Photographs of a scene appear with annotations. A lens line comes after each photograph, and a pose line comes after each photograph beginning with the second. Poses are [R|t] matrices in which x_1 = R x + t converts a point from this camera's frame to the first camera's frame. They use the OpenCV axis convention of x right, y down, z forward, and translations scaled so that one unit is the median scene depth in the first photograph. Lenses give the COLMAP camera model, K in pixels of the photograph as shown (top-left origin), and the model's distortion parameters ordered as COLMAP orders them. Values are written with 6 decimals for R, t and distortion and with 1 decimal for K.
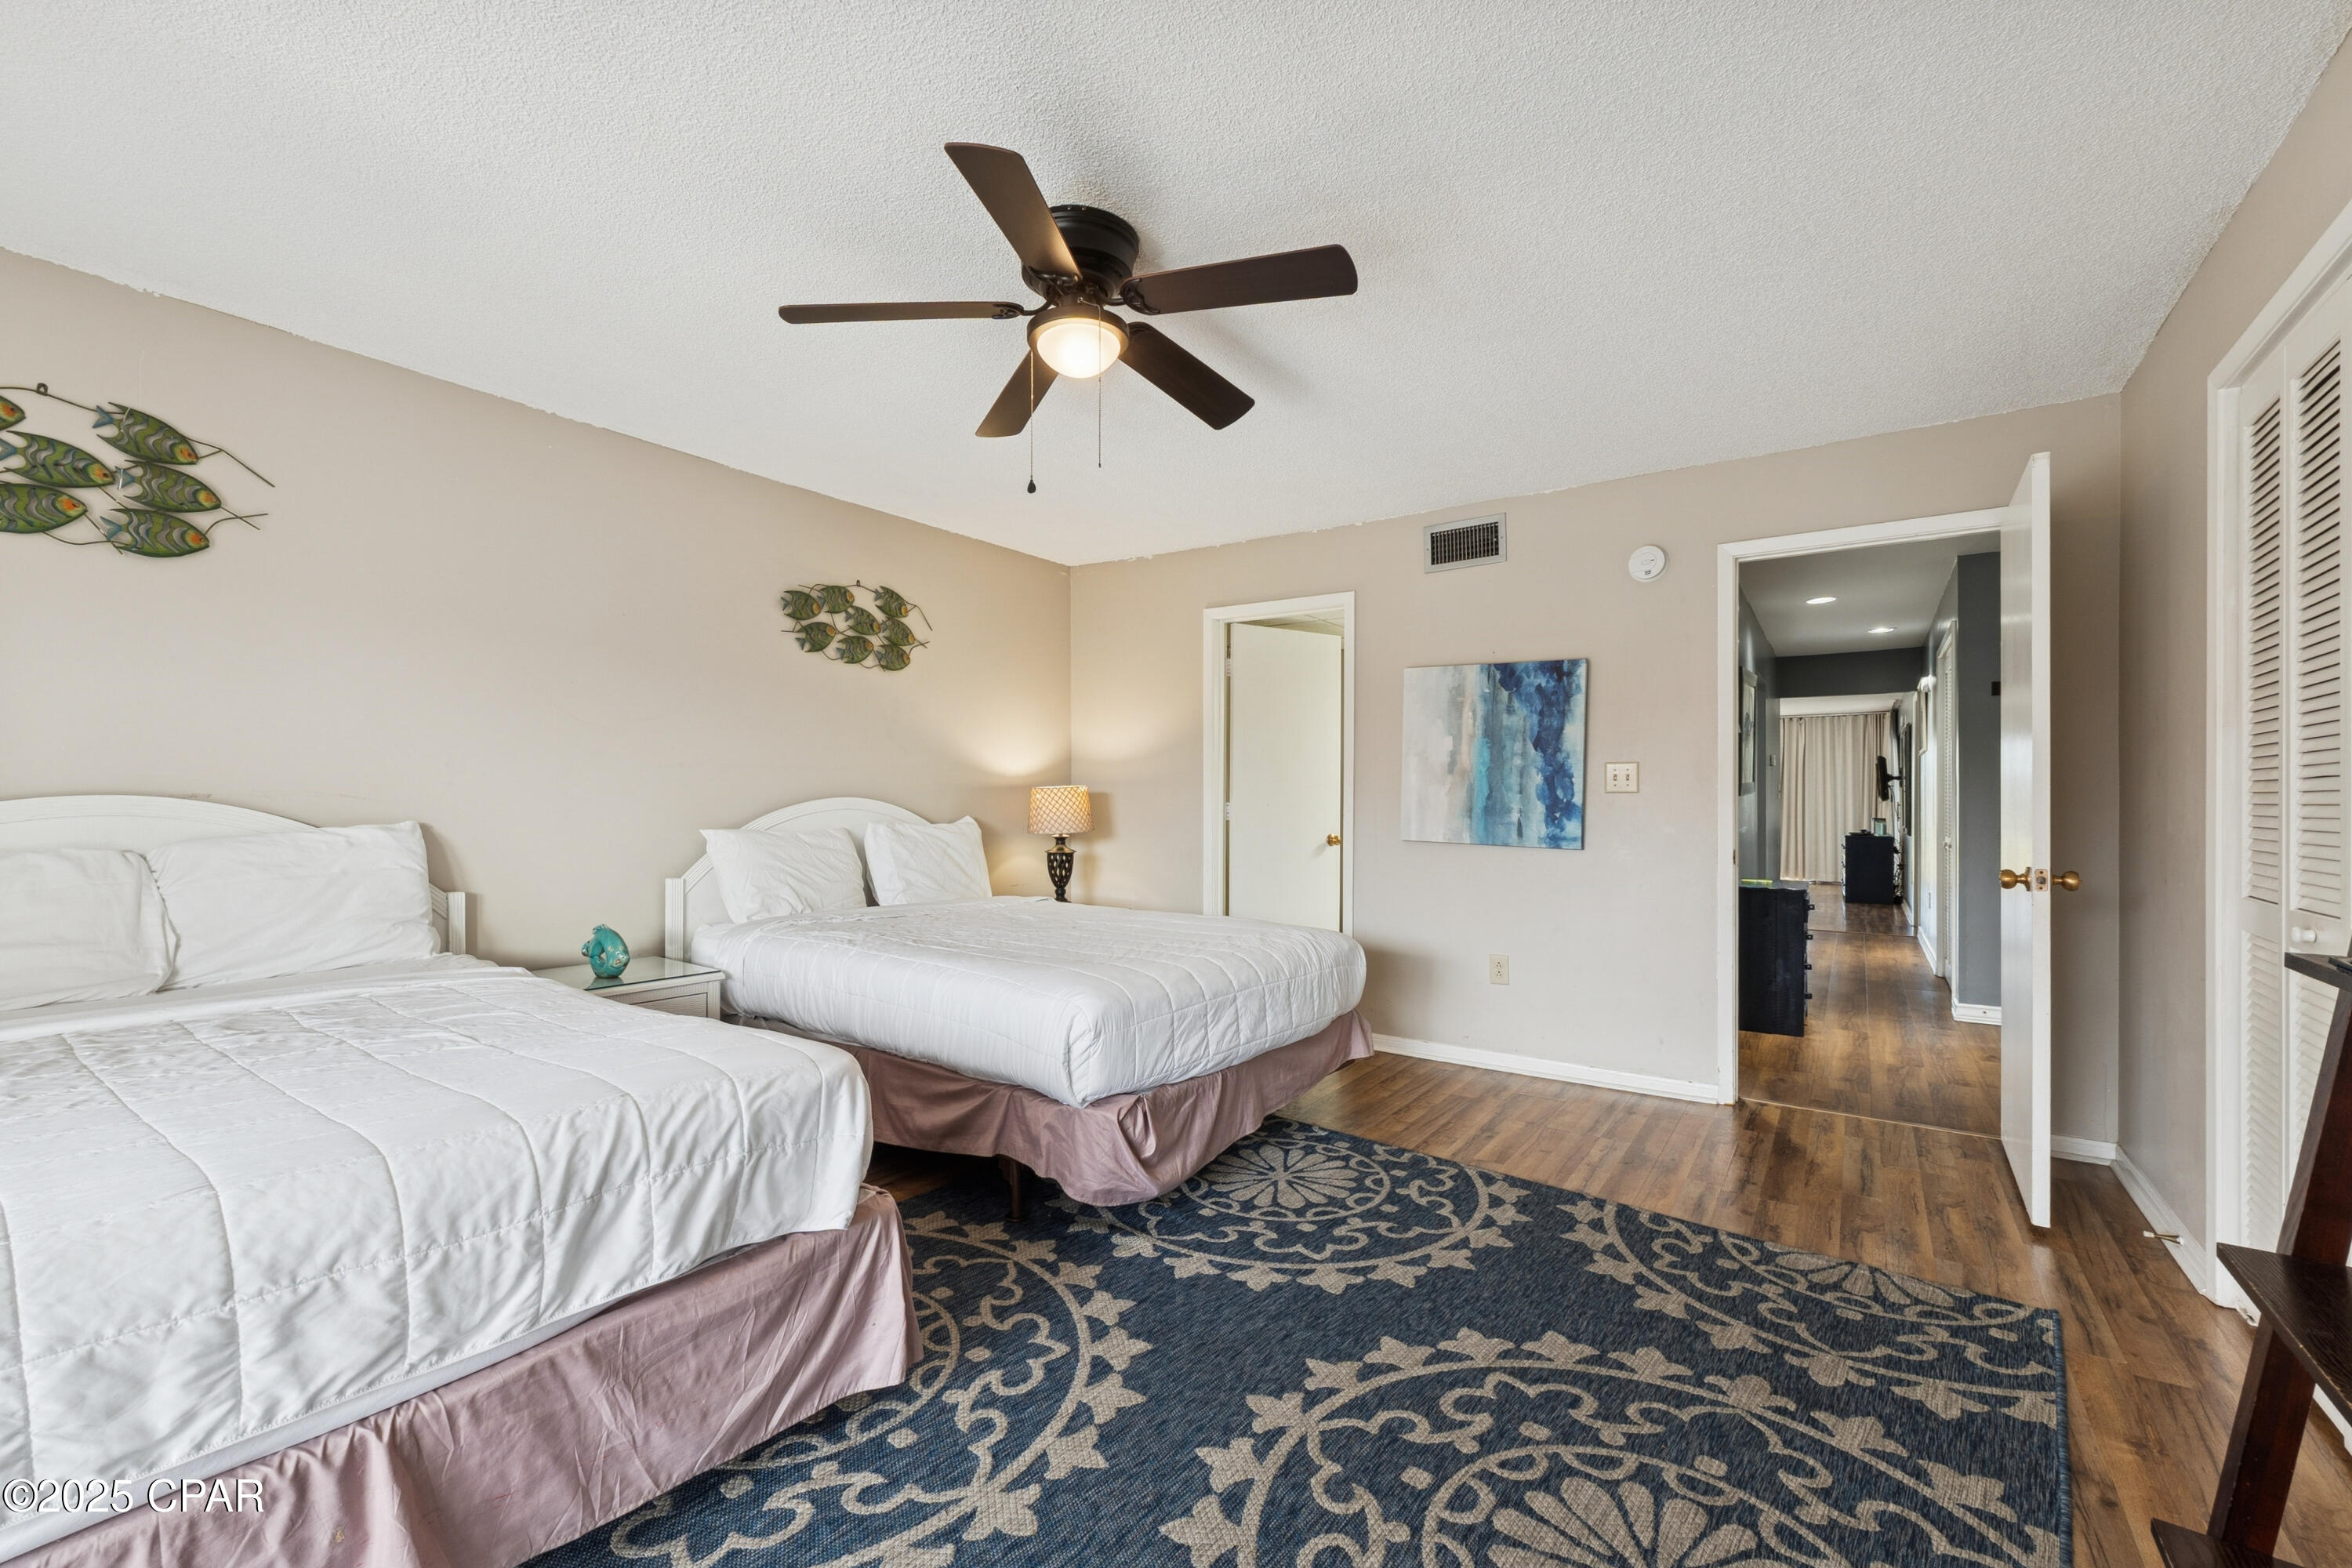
lens RADIAL K [[989.8, 0, 1156.7], [0, 989.8, 803.1], [0, 0, 1]] dist [0.003330, 0.001302]
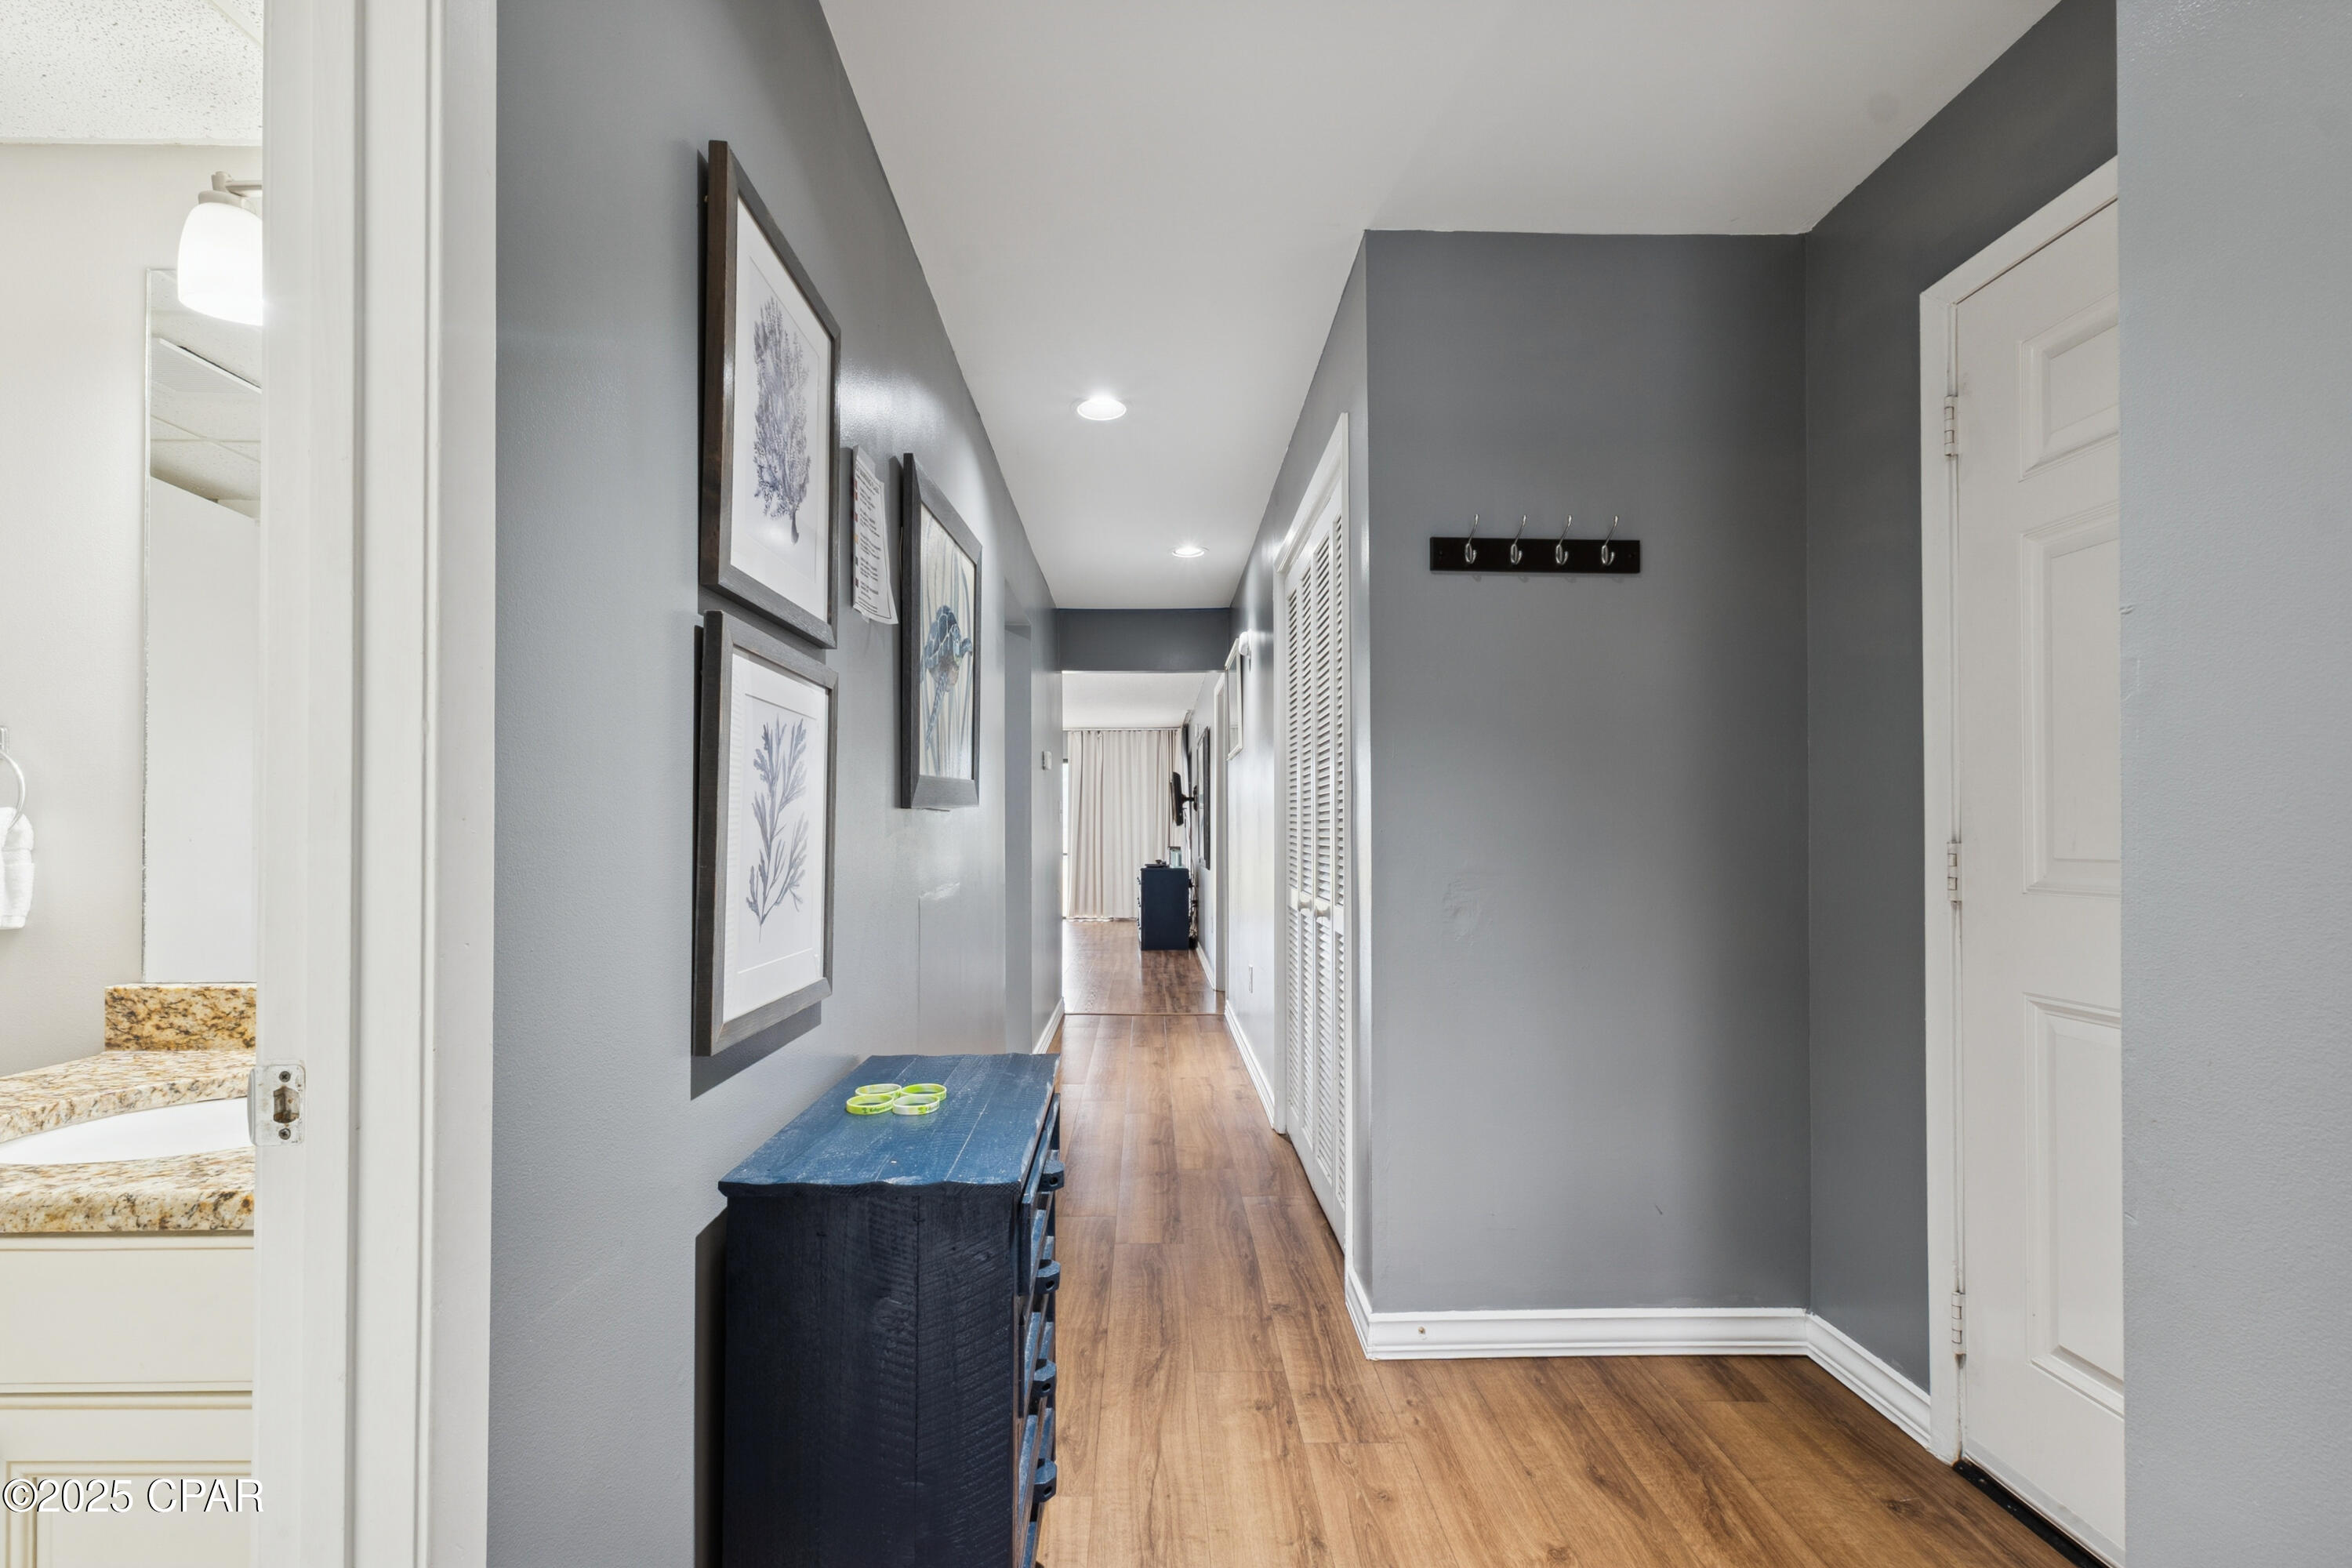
lens RADIAL K [[989.8, 0, 1152.8], [0, 989.8, 823.9], [0, 0, 1]] dist [0.003330, 0.001302]
pose [[0.814214, 0.000003, 0.580564, 0.226462], [0.002991, 0.999987, -0.004199, -0.000005], [-0.580557, 0.005156, 0.814204, 0.327137]]
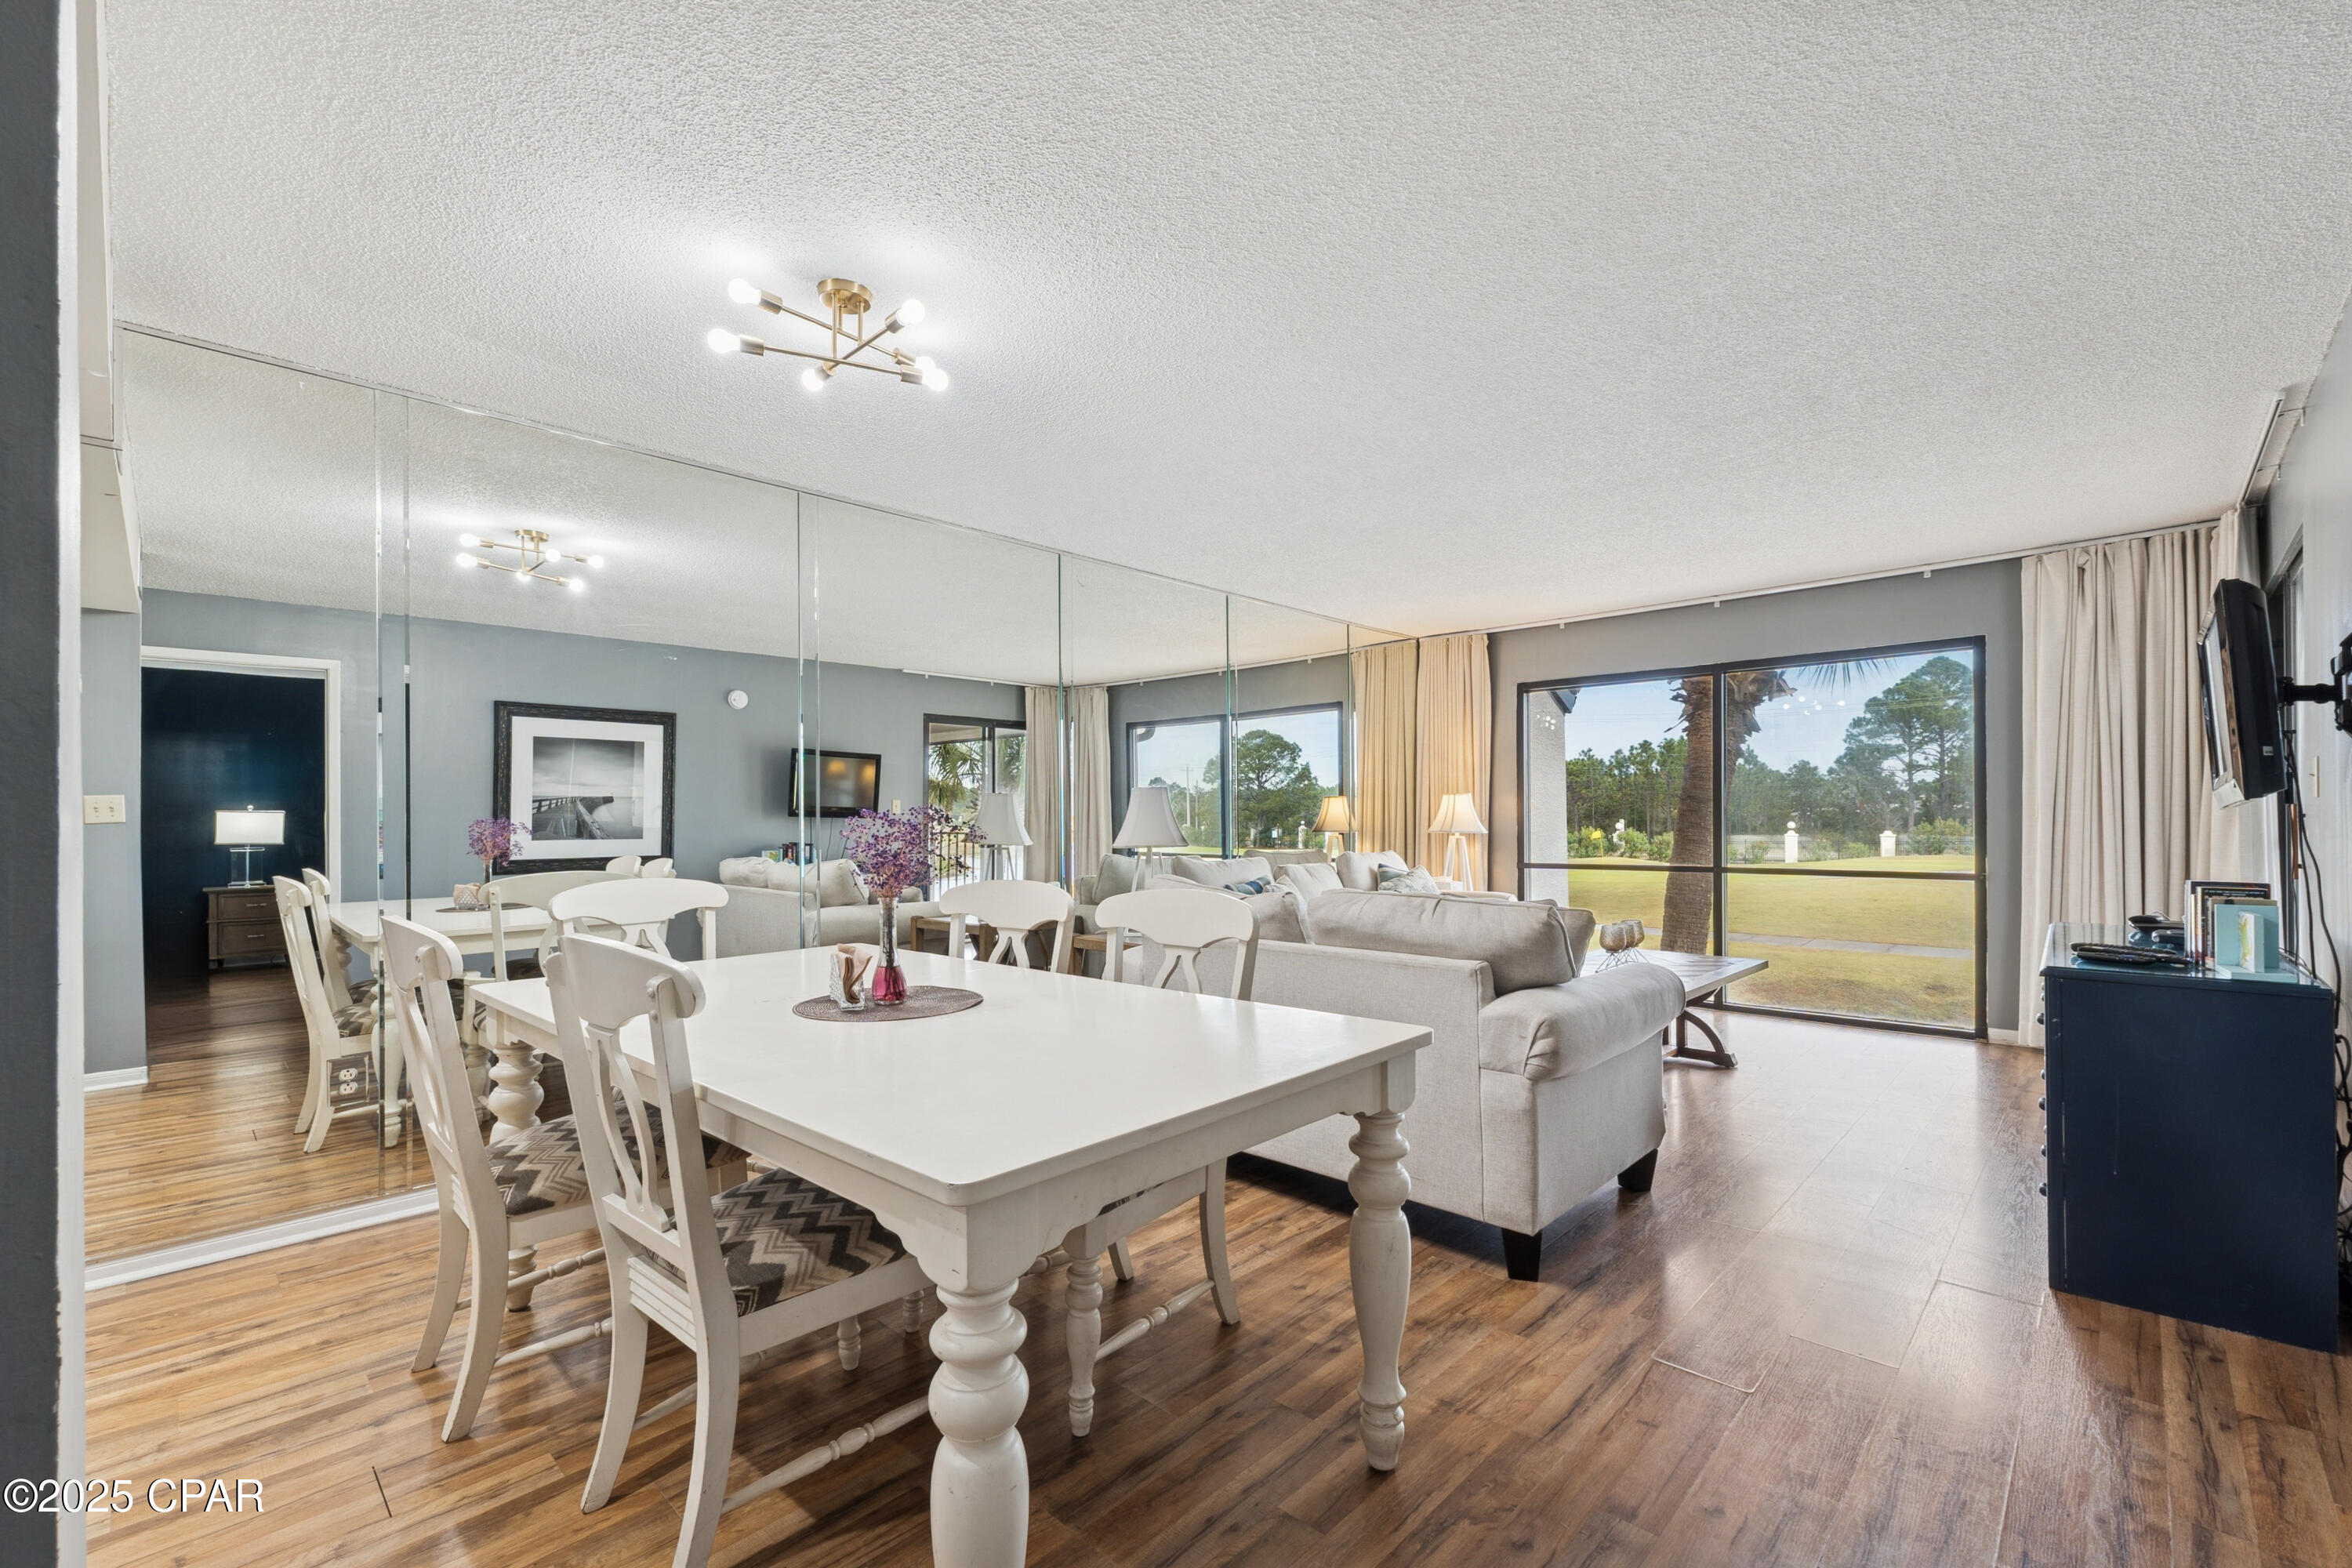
lens RADIAL K [[989.8, 0, 1174.0], [0, 989.8, 811.5], [0, 0, 1]] dist [0.003330, 0.001302]
pose [[0.988288, -0.013202, -0.152028, 0.551223], [0.012140, 0.999895, -0.007909, -0.000788], [0.152116, 0.005971, 0.988345, 0.773094]]
